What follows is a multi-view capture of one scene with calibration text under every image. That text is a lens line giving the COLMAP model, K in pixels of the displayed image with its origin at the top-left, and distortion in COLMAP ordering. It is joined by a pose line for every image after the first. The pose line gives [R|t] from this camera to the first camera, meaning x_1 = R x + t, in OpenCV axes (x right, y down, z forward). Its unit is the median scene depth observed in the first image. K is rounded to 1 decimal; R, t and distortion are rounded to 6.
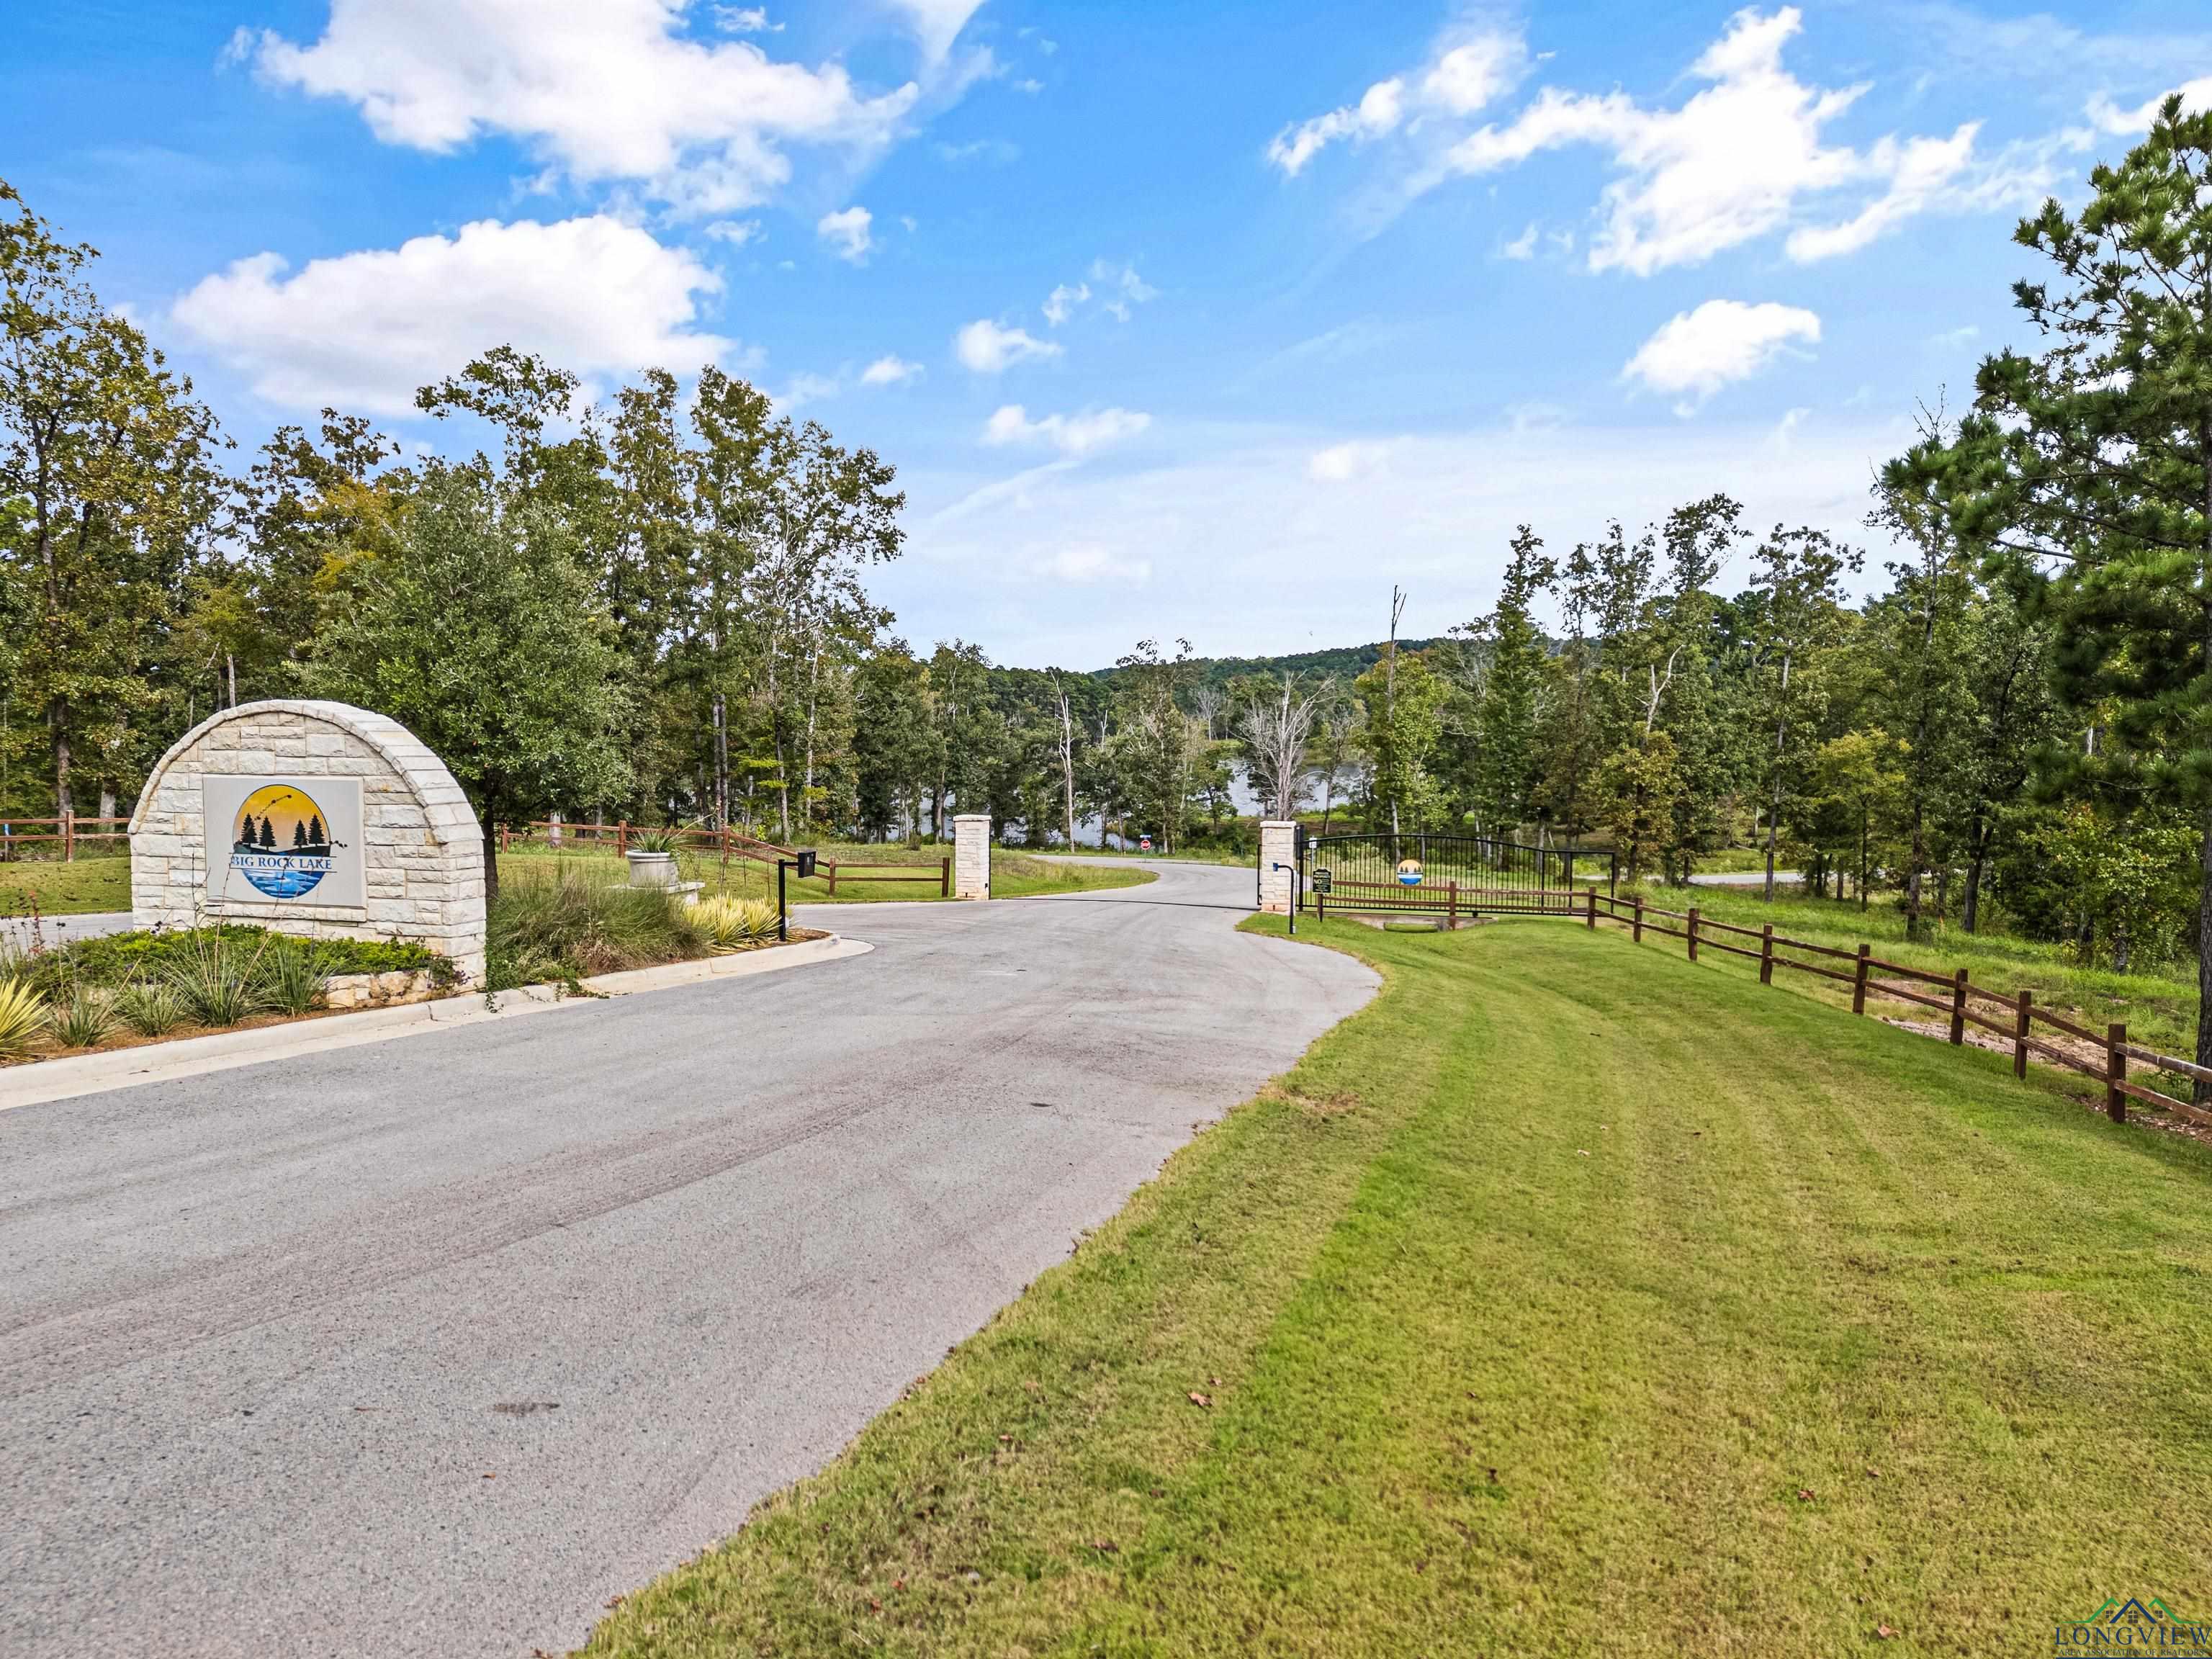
lens RADIAL K [[1596.1, 0, 1118.7], [0, 1596.1, 835.9], [0, 0, 1]] dist [0.089202, -0.086565]
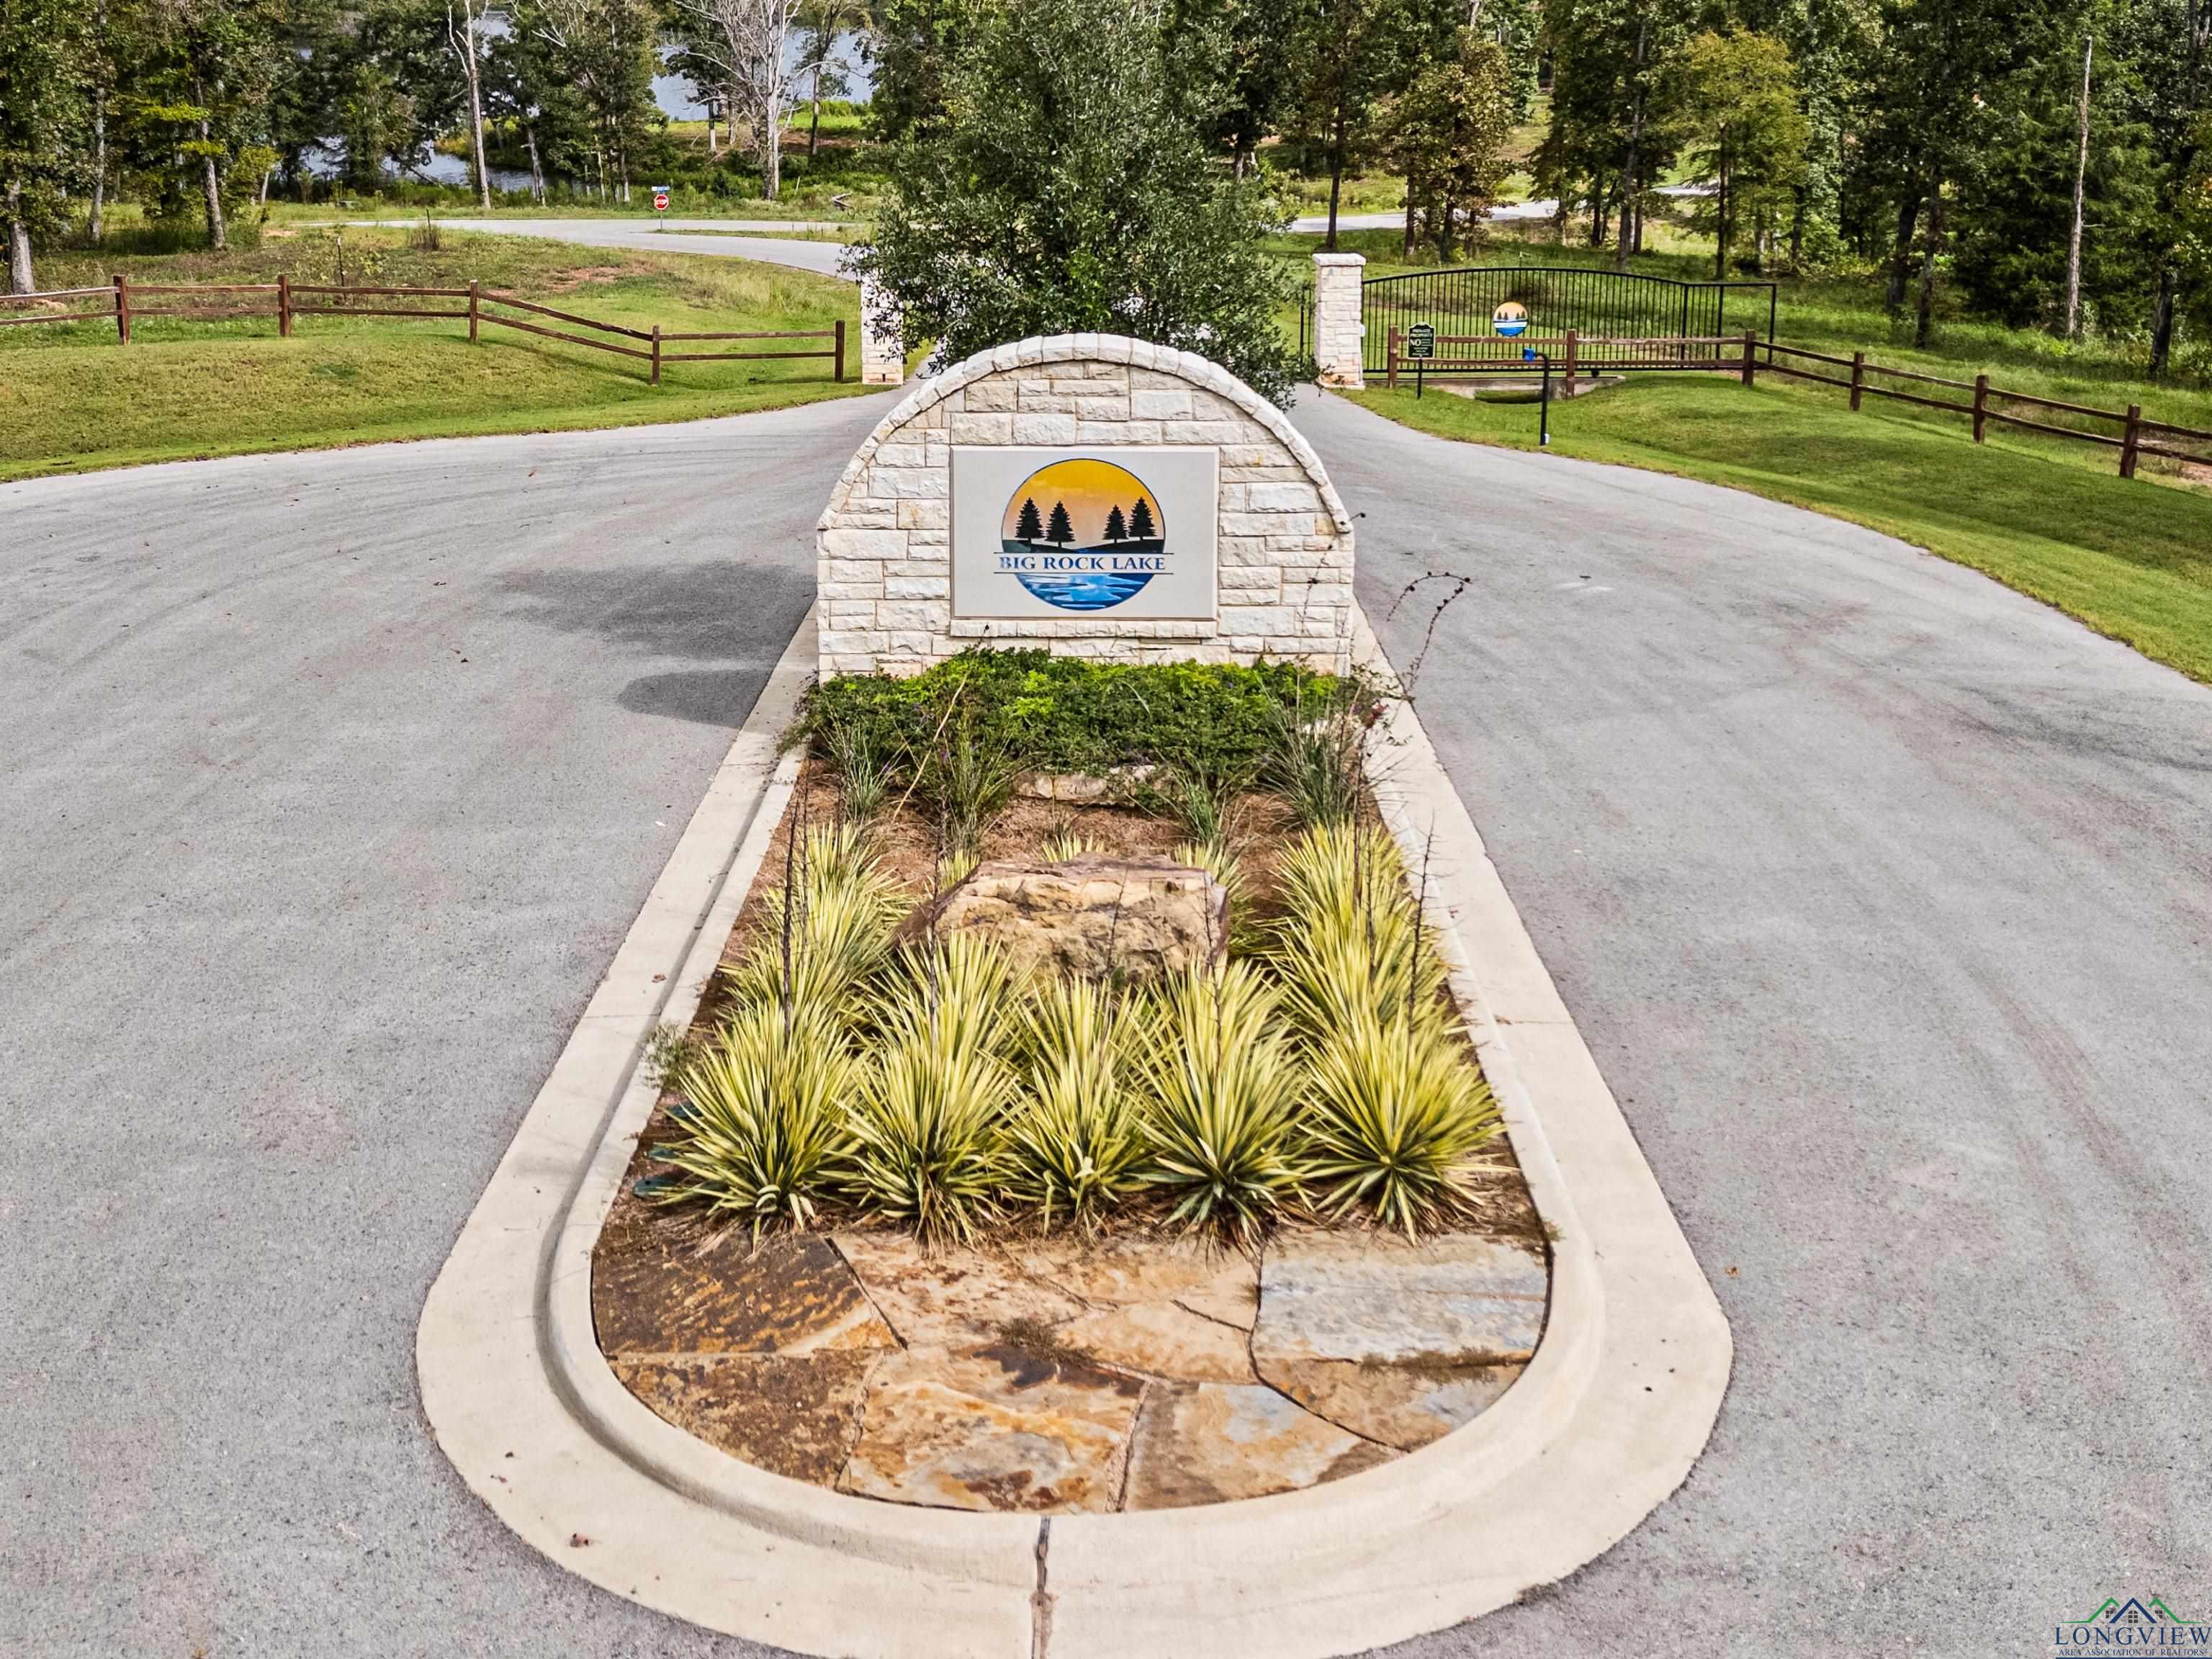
lens RADIAL K [[2476.6, 0, 1100.9], [0, 2476.6, 449.4], [0, 0, 1]] dist [0.118105, 0.000000]
pose [[0.954412, -0.058523, 0.292701, -0.807618], [0.020178, 0.990998, 0.132345, -0.176770], [-0.297811, -0.120406, 0.947001, -0.051731]]
